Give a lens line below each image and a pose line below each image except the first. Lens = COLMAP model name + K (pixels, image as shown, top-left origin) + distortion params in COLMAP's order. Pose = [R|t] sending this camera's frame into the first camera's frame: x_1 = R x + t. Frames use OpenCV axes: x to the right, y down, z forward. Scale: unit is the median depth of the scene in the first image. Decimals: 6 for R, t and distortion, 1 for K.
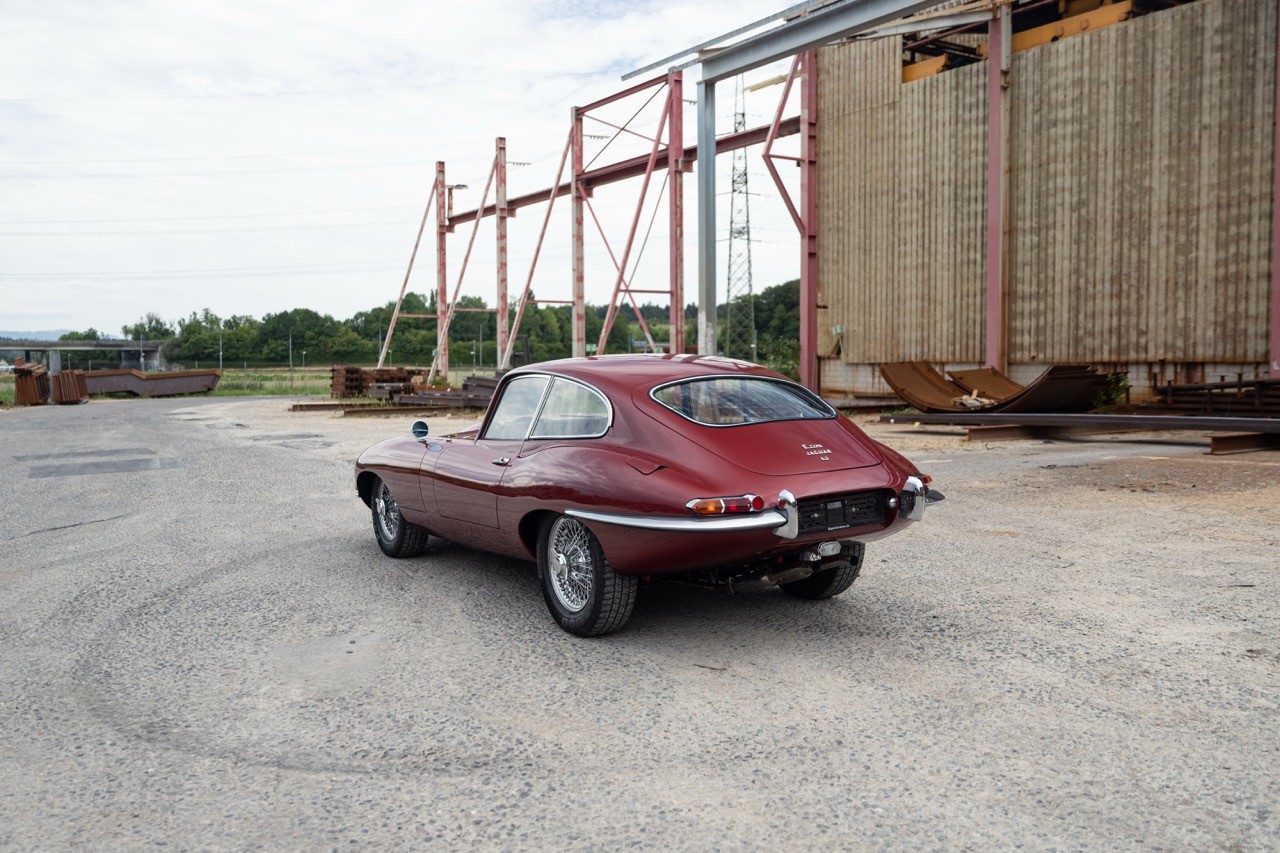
lens RADIAL K [[1285.8, 0, 640.9], [0, 1285.8, 427.5], [0, 0, 1]] dist [-0.024805, 0.000000]
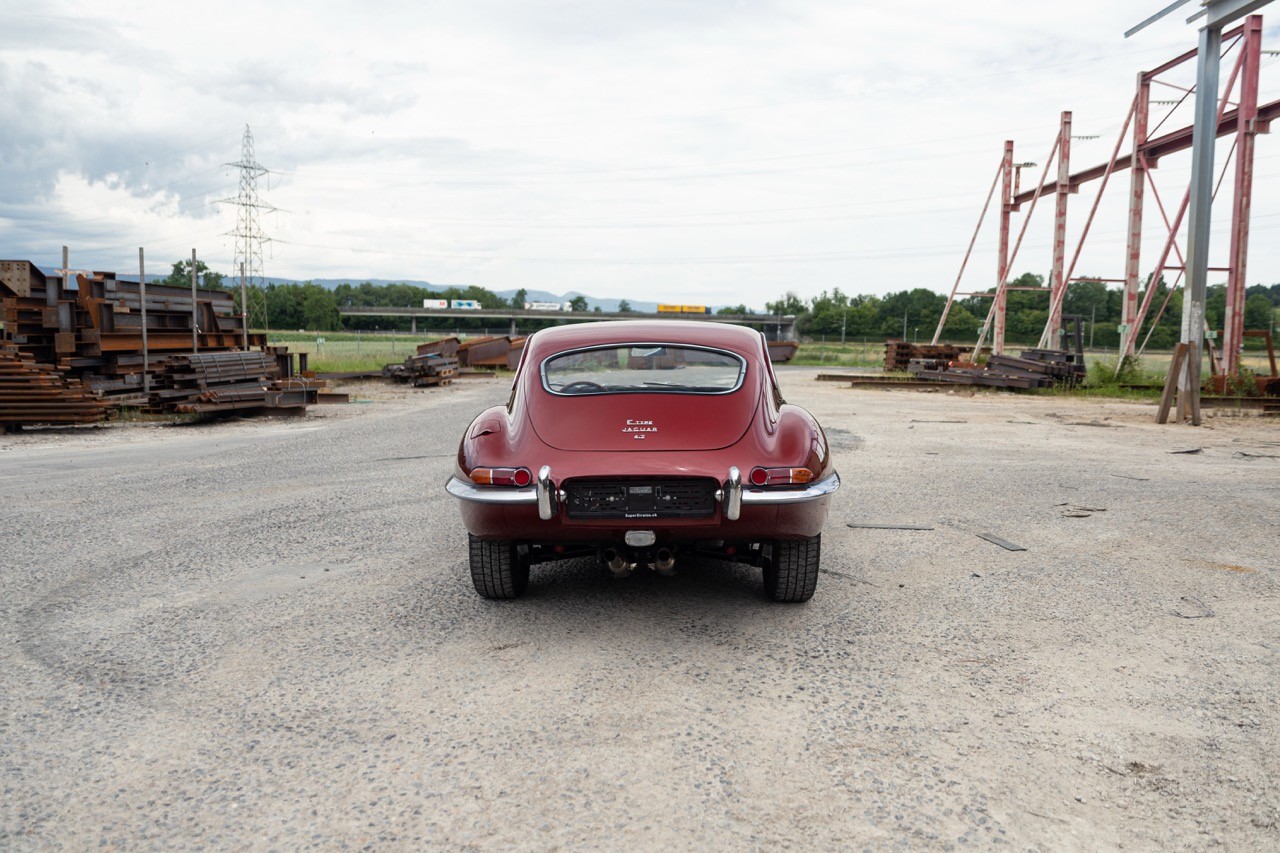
lens RADIAL K [[1174.9, 0, 645.6], [0, 1174.9, 429.6], [0, 0, 1]] dist [-0.018113, 0.000000]
pose [[0.811544, 0.070769, -0.579989, 0.169730], [-0.057028, 0.997492, 0.041916, -0.004234], [0.581501, -0.000941, 0.813545, 0.093516]]
